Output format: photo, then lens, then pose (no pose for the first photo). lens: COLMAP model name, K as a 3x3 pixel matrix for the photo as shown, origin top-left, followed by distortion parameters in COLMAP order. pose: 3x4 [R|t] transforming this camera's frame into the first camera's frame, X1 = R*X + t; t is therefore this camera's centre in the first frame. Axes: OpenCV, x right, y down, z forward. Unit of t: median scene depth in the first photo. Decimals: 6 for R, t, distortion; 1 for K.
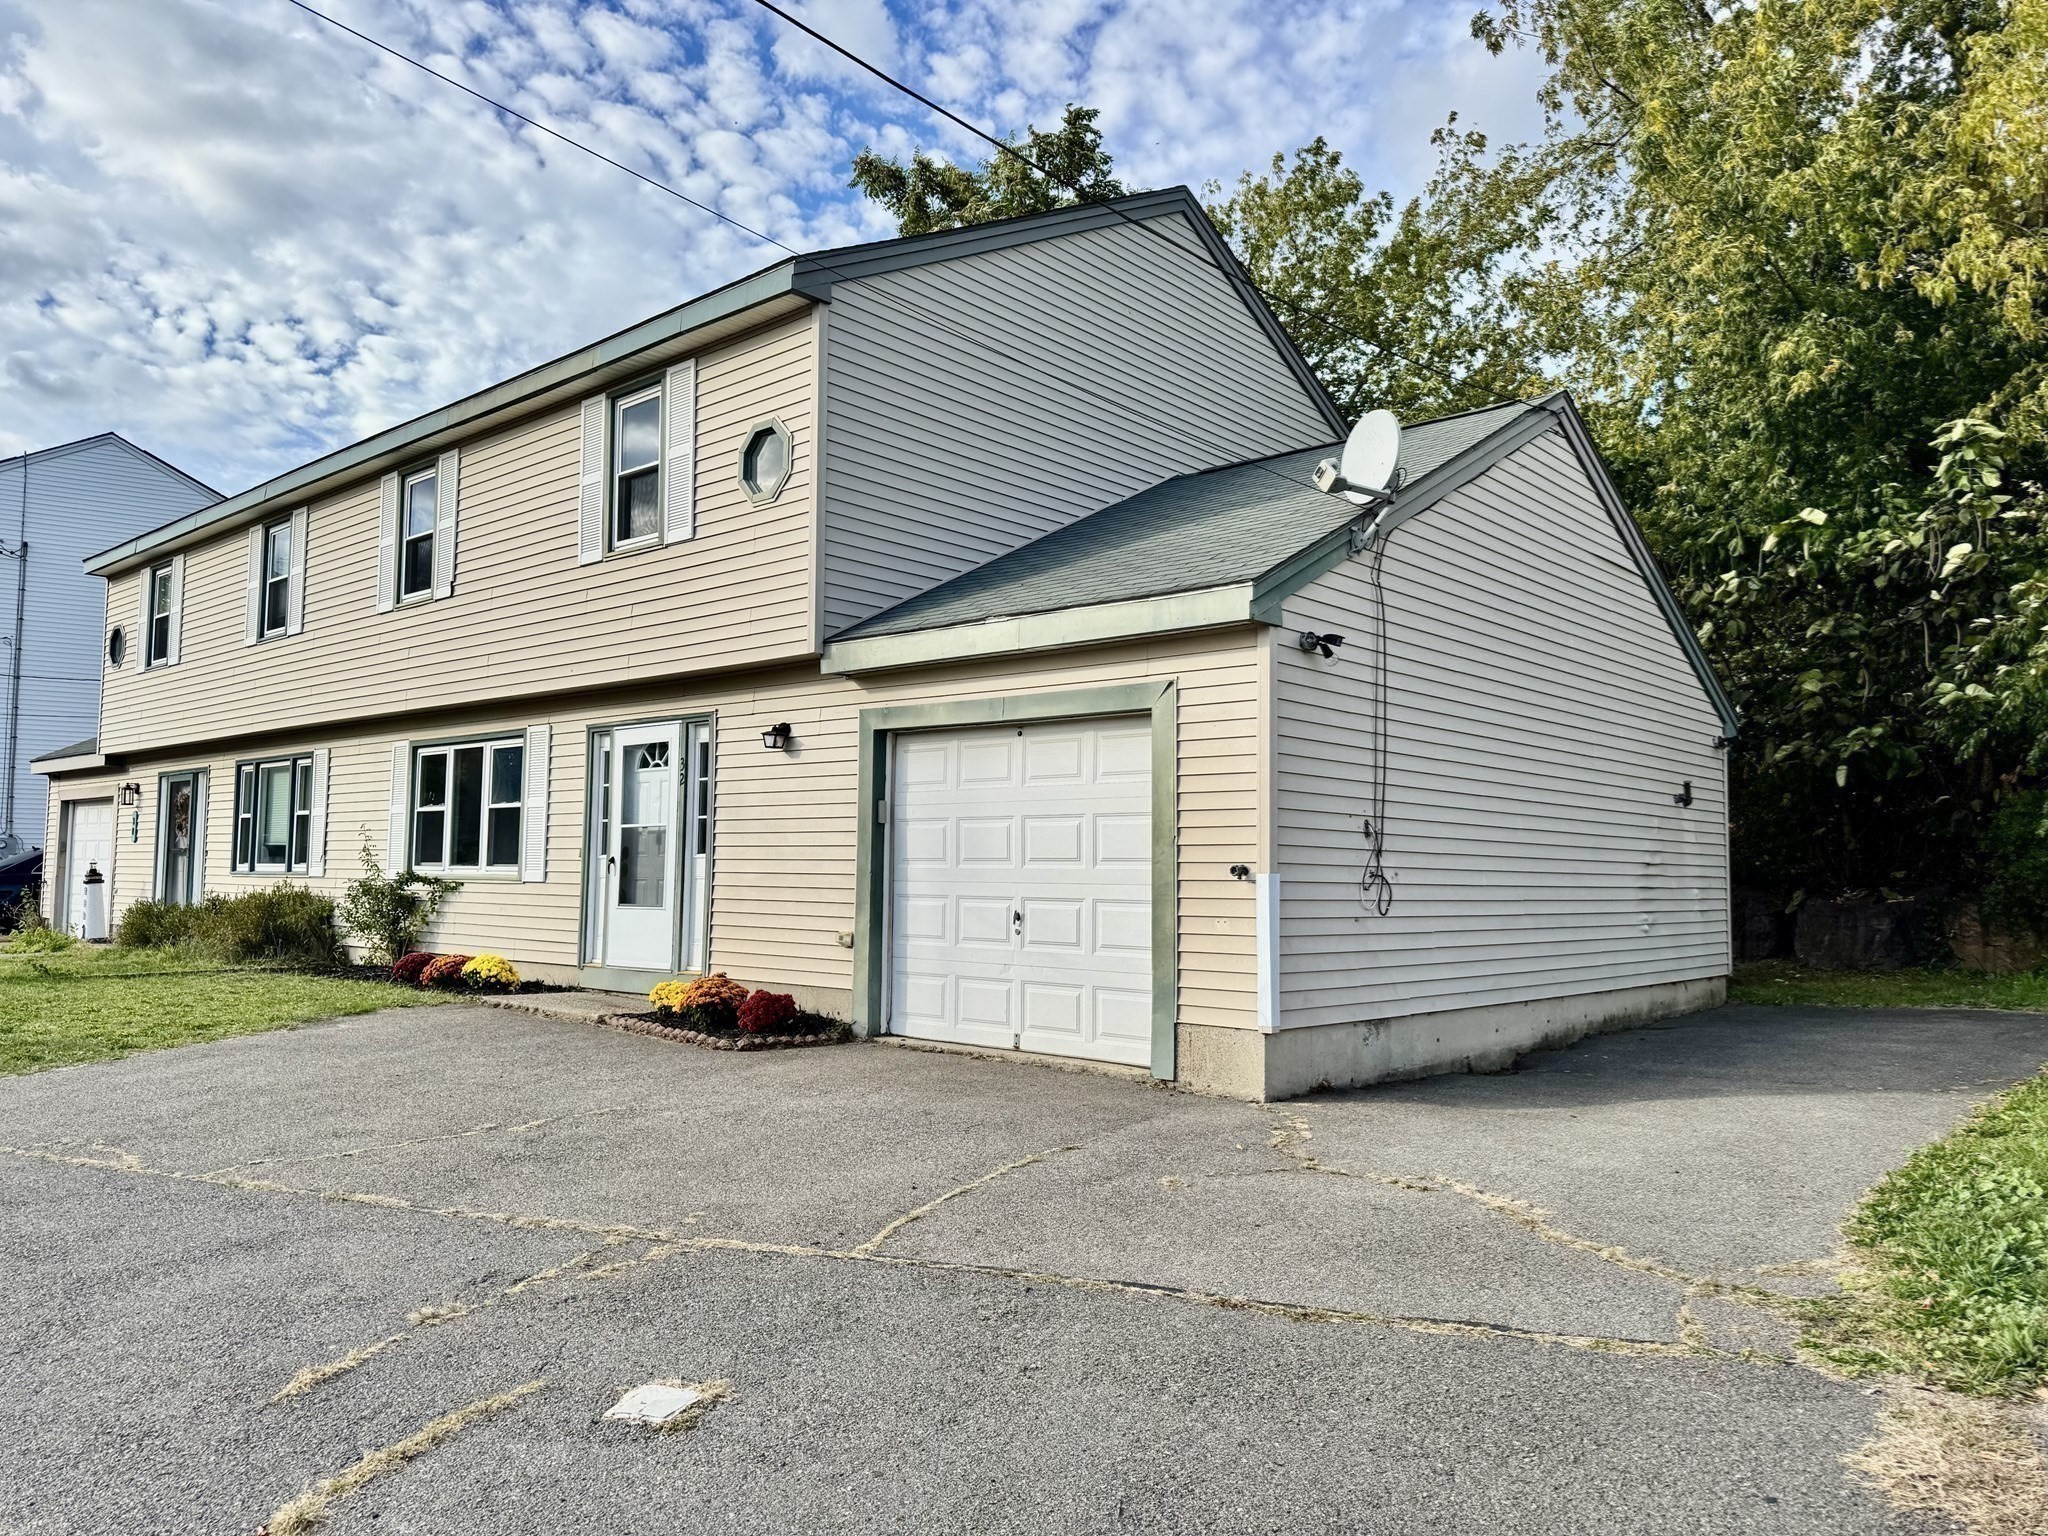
lens RADIAL K [[1435.7, 0, 1023.1], [0, 1435.7, 777.0], [0, 0, 1]] dist [0.082186, -0.004121]
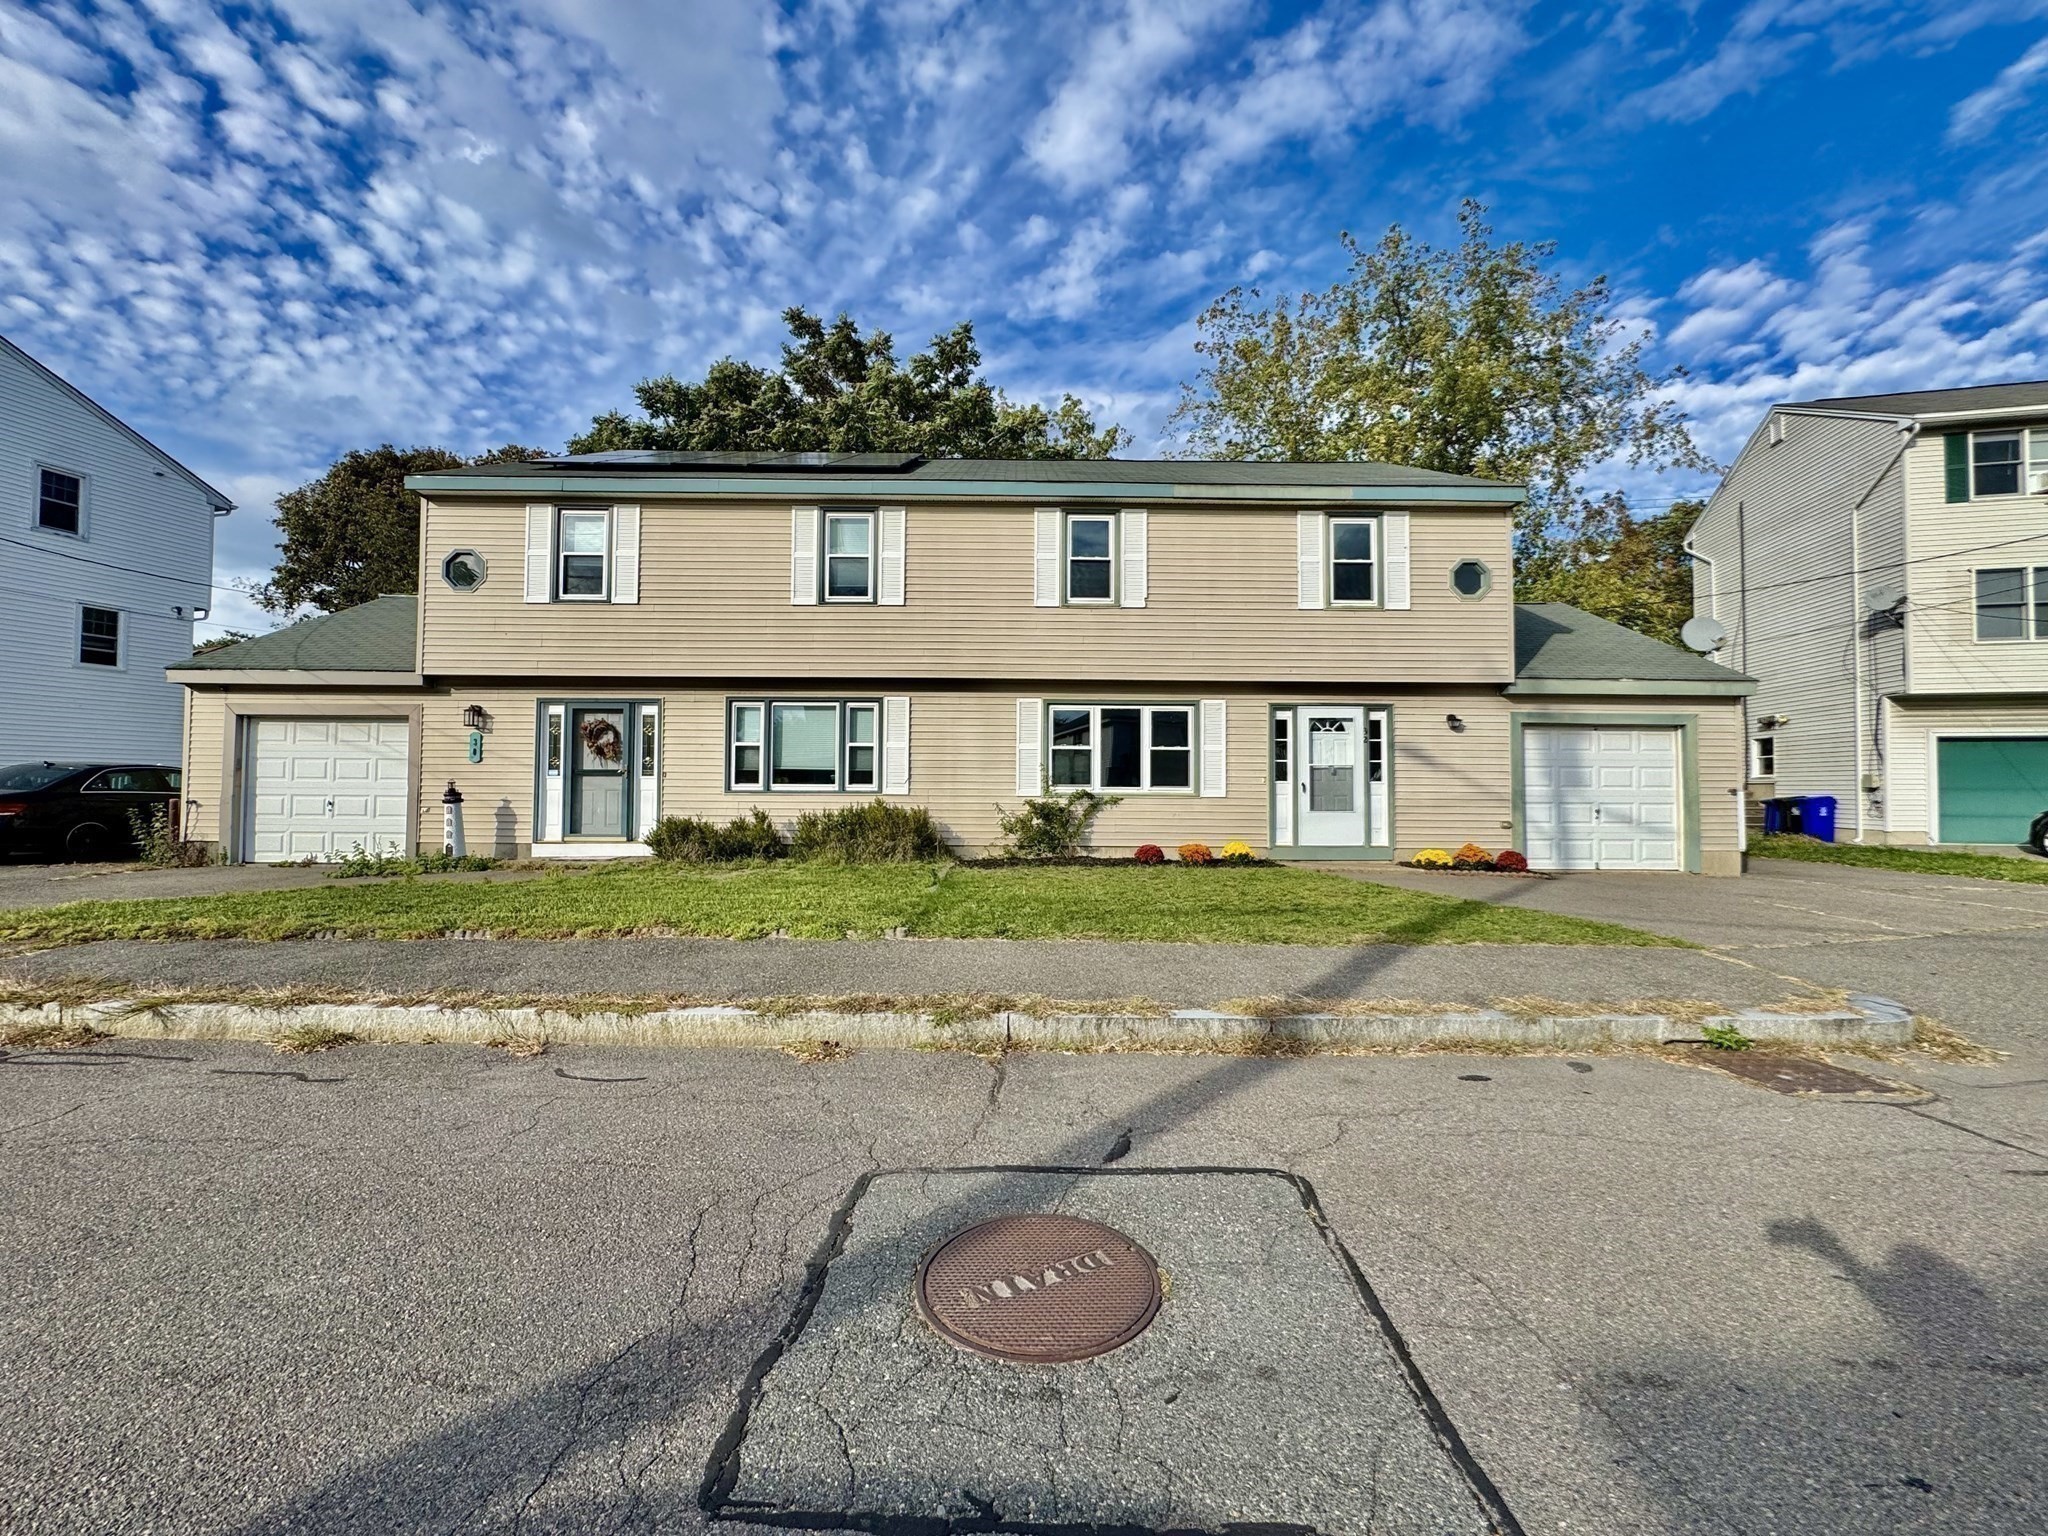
lens RADIAL K [[818.9, 0, 1024.2], [0, 818.9, 766.6], [0, 0, 1]] dist [-0.000958, -0.000522]
pose [[0.734908, 0.014824, 0.678004, -1.190921], [-0.043861, 0.998707, 0.025707, 0.026029], [-0.676746, -0.048631, 0.734608, 0.516223]]
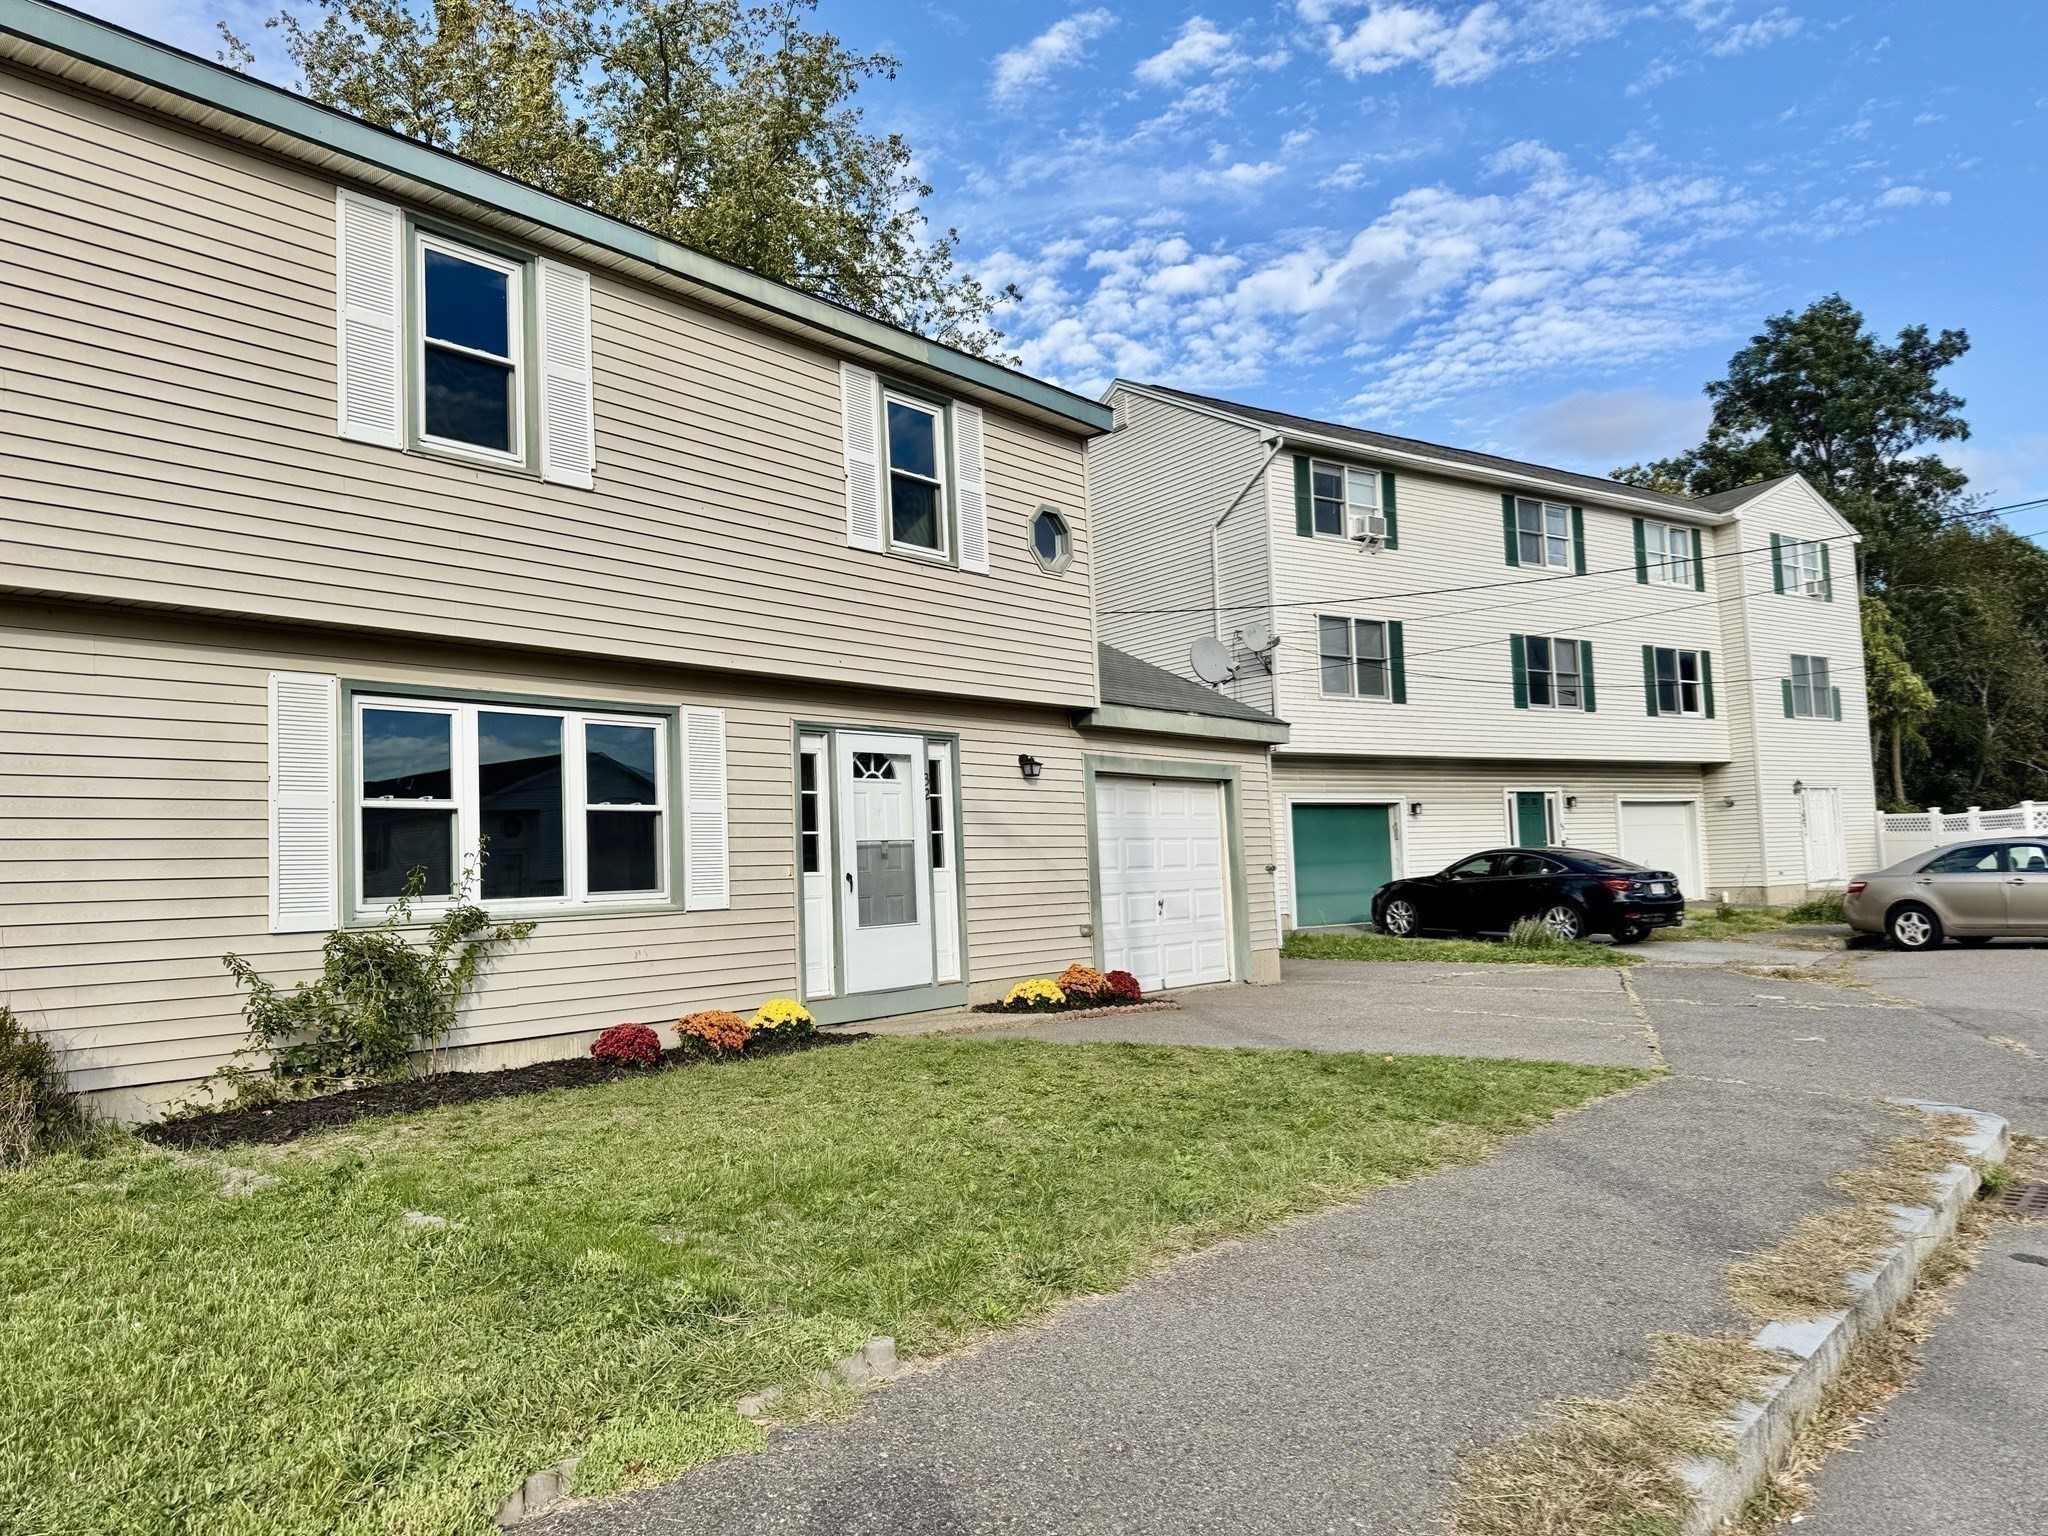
lens RADIAL K [[1435.7, 0, 1033.5], [0, 1435.7, 784.9], [0, 0, 1]] dist [0.082186, -0.004121]
pose [[-0.039114, 0.060549, 0.997399, -1.195576], [-0.023758, 0.997824, -0.061506, 0.052905], [-0.998952, -0.026101, -0.037591, 0.925186]]
